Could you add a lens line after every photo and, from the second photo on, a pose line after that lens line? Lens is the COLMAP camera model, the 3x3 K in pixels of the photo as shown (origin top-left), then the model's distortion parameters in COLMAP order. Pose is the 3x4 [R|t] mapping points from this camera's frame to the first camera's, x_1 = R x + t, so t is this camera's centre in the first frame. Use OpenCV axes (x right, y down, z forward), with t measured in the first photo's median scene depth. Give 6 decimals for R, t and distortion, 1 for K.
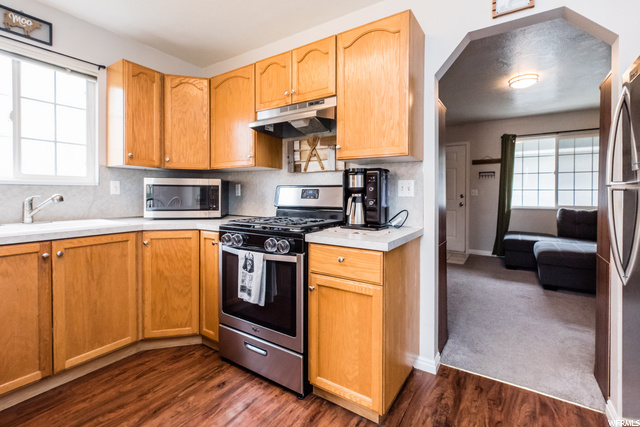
lens RADIAL K [[294.9, 0, 307.3], [0, 294.9, 193.8], [0, 0, 1]] dist [-0.001060, -0.000075]
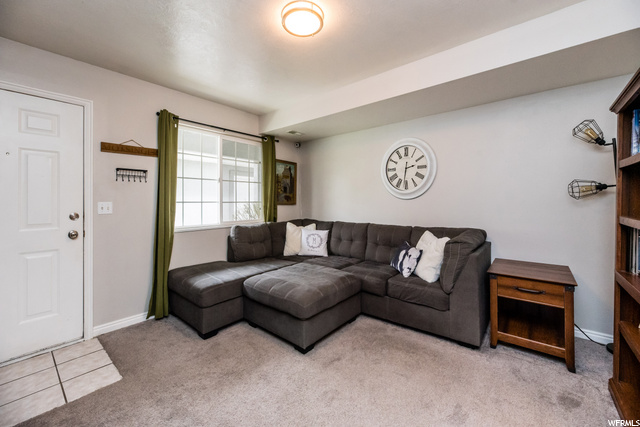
lens RADIAL K [[259.7, 0, 321.4], [0, 259.7, 199.8], [0, 0, 1]] dist [-0.001357, -0.000300]
pose [[0.088361, 0.001237, 0.996088, 0.538283], [0.008363, 0.999963, -0.001984, -0.045428], [-0.996053, 0.008506, 0.088347, 2.013979]]
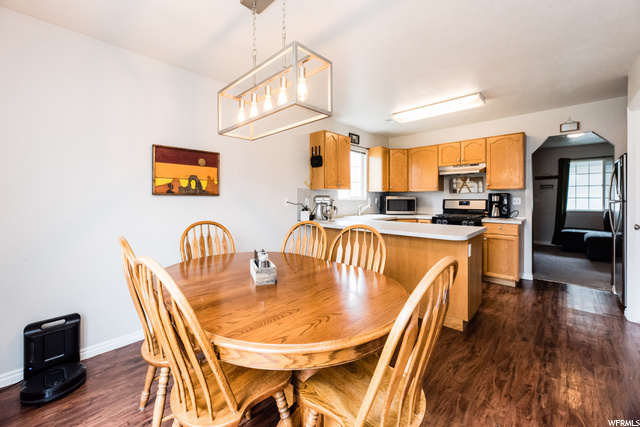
lens RADIAL K [[259.7, 0, 321.4], [0, 259.7, 199.8], [0, 0, 1]] dist [-0.001357, -0.000300]
pose [[0.988950, -0.006260, -0.148121, -0.884370], [0.006636, 0.999976, 0.002044, -0.043641], [0.148104, -0.003005, 0.988967, -1.242343]]
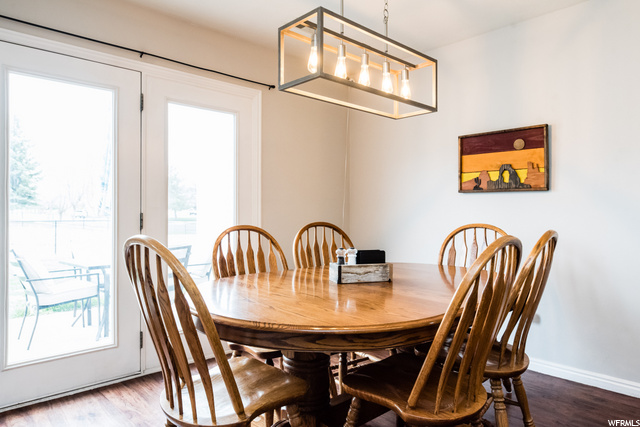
lens RADIAL K [[353.4, 0, 320.0], [0, 353.4, 213.5], [0, 0, 1]] dist [-0.003523, -0.000417]
pose [[-0.129764, -0.003106, -0.991540, -0.343403], [-0.006642, 0.999975, -0.002263, 0.019500], [0.991523, 0.006292, -0.129781, -0.614231]]
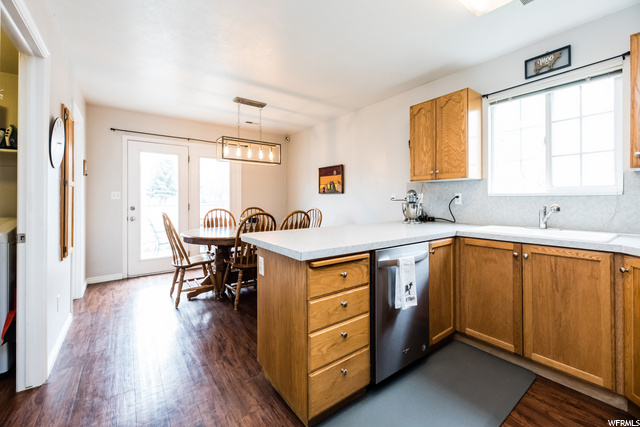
lens RADIAL K [[259.7, 0, 321.4], [0, 259.7, 199.8], [0, 0, 1]] dist [-0.001357, -0.000300]
pose [[-0.316168, -0.004611, -0.948692, 0.307311], [-0.003887, 0.999986, -0.003565, -0.008297], [0.948695, 0.002561, -0.316182, 0.443197]]
